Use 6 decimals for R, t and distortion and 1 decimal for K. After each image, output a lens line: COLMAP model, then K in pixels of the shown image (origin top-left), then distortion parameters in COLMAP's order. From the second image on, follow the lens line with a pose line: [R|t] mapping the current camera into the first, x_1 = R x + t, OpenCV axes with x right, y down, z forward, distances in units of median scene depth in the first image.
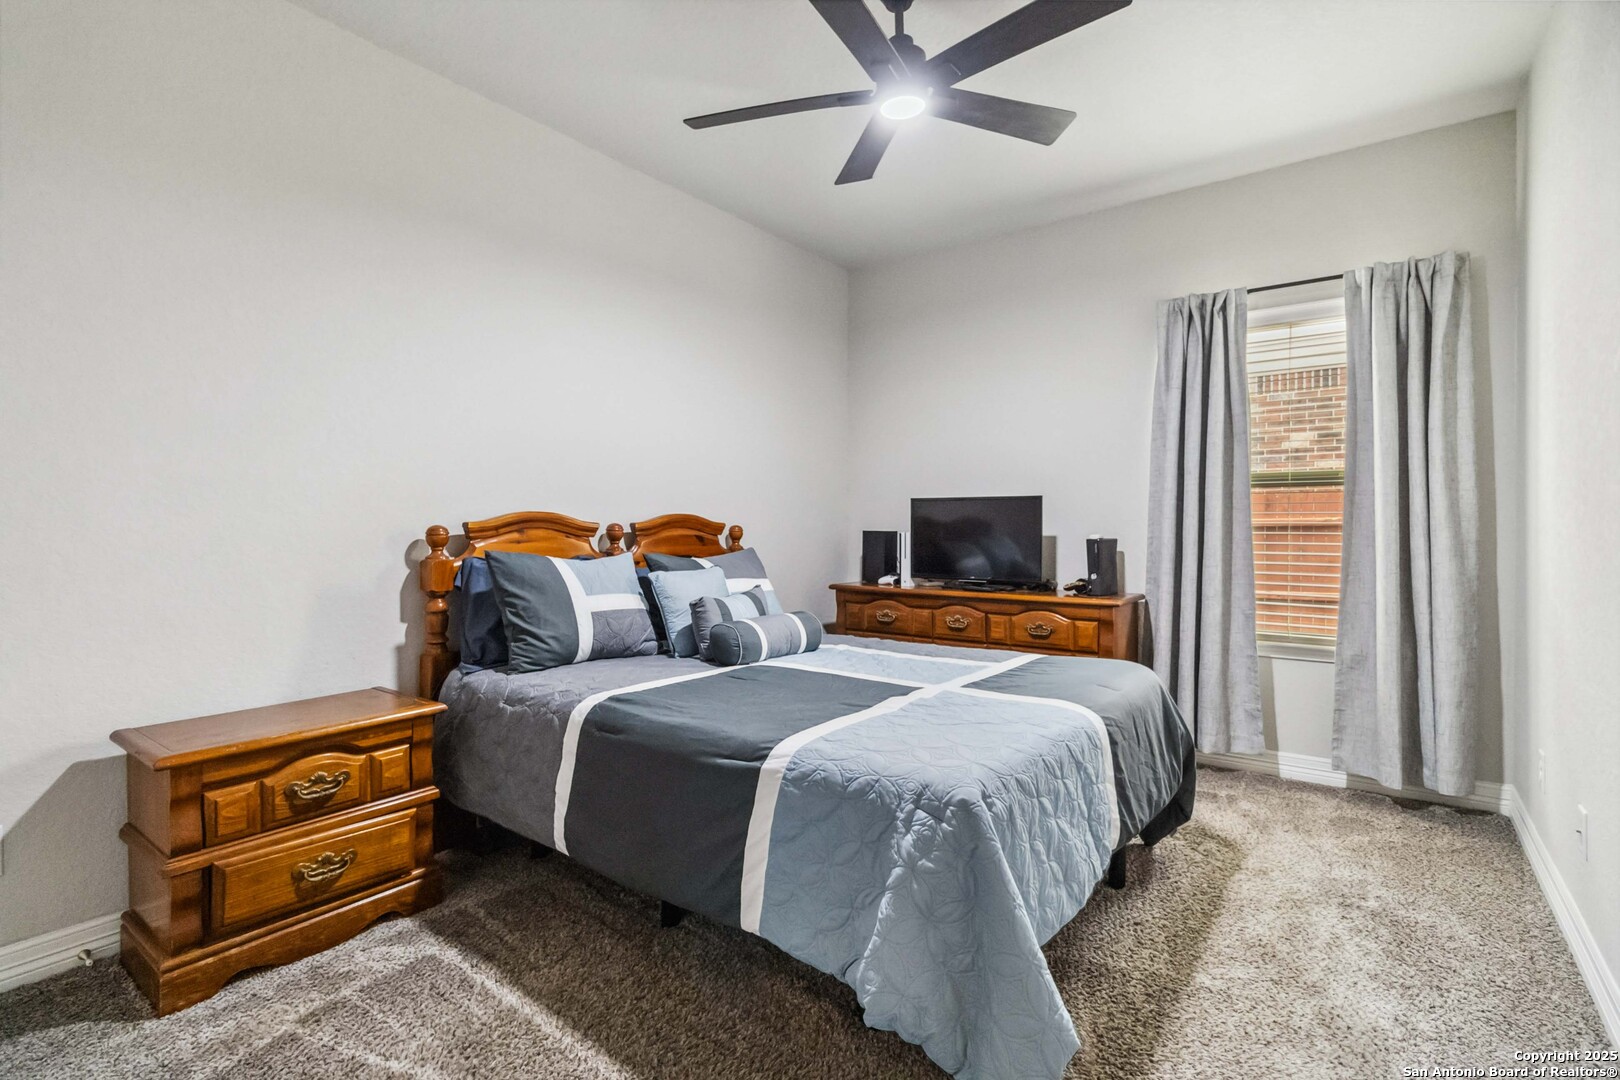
lens RADIAL K [[760.8, 0, 816.4], [0, 760.8, 524.3], [0, 0, 1]] dist [0.001416, -0.000297]
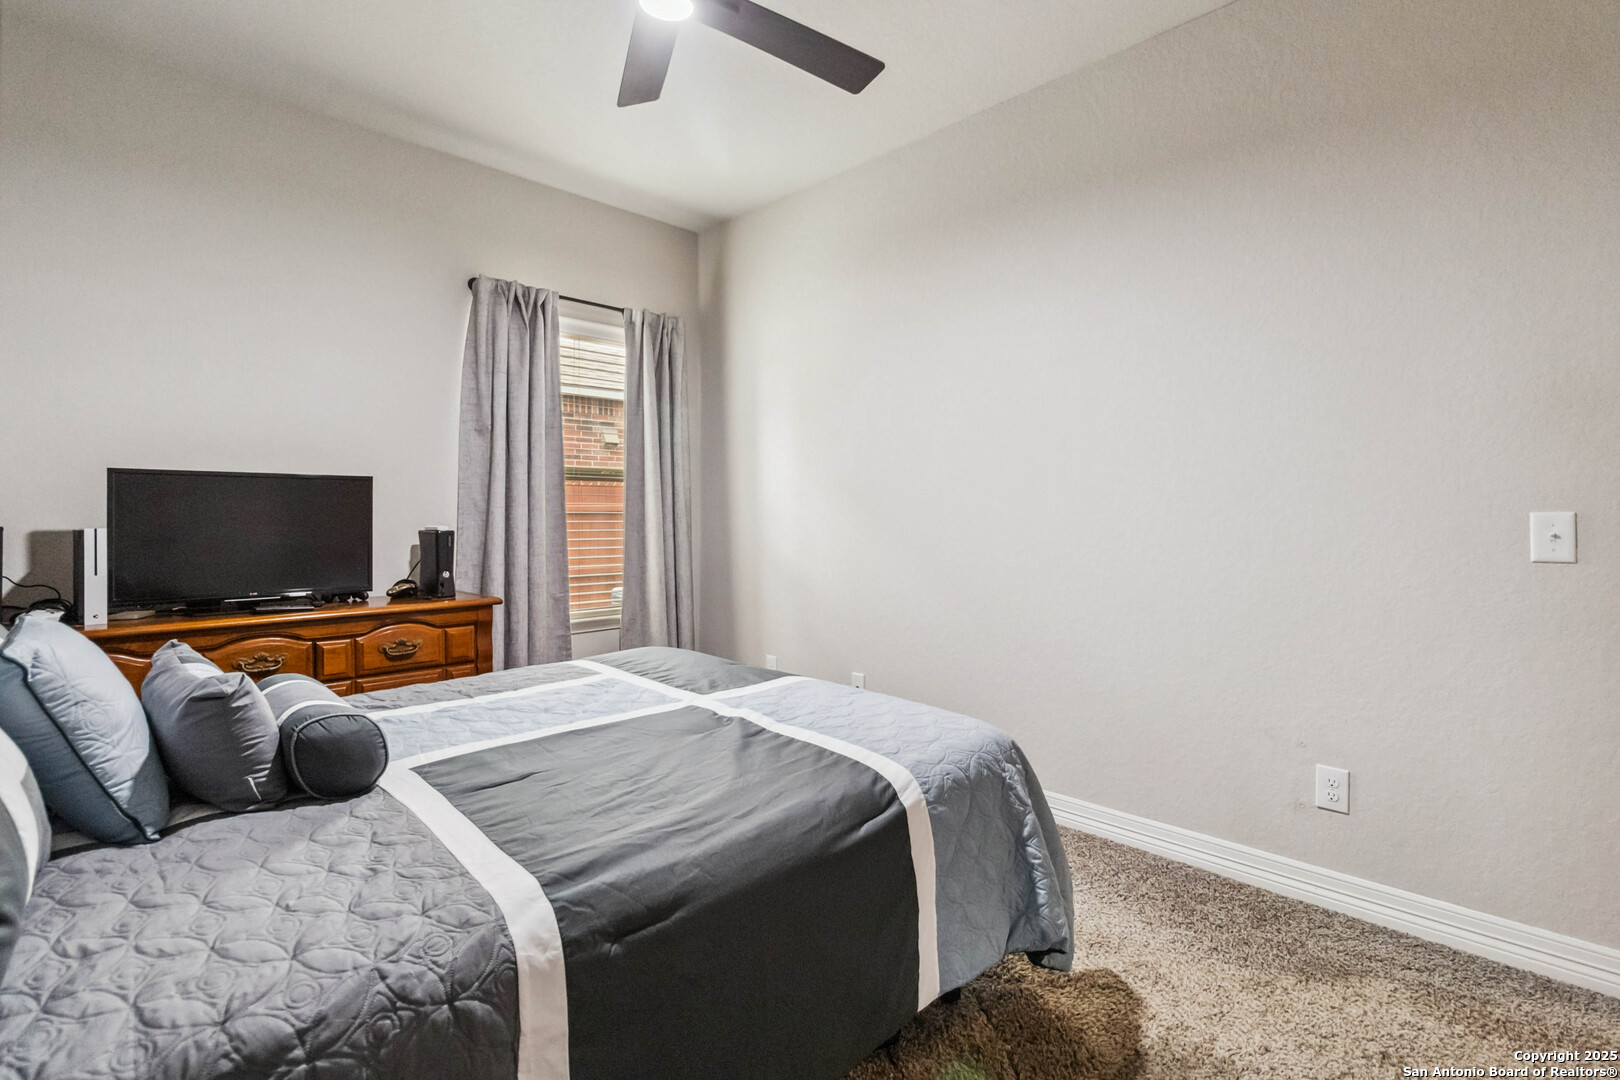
lens RADIAL K [[760.8, 0, 816.4], [0, 760.8, 524.3], [0, 0, 1]] dist [0.001416, -0.000297]
pose [[0.141511, -0.012513, 0.989858, -0.446995], [0.000777, 0.999921, 0.012529, 0.001085], [-0.989936, -0.001004, 0.141509, 0.487067]]
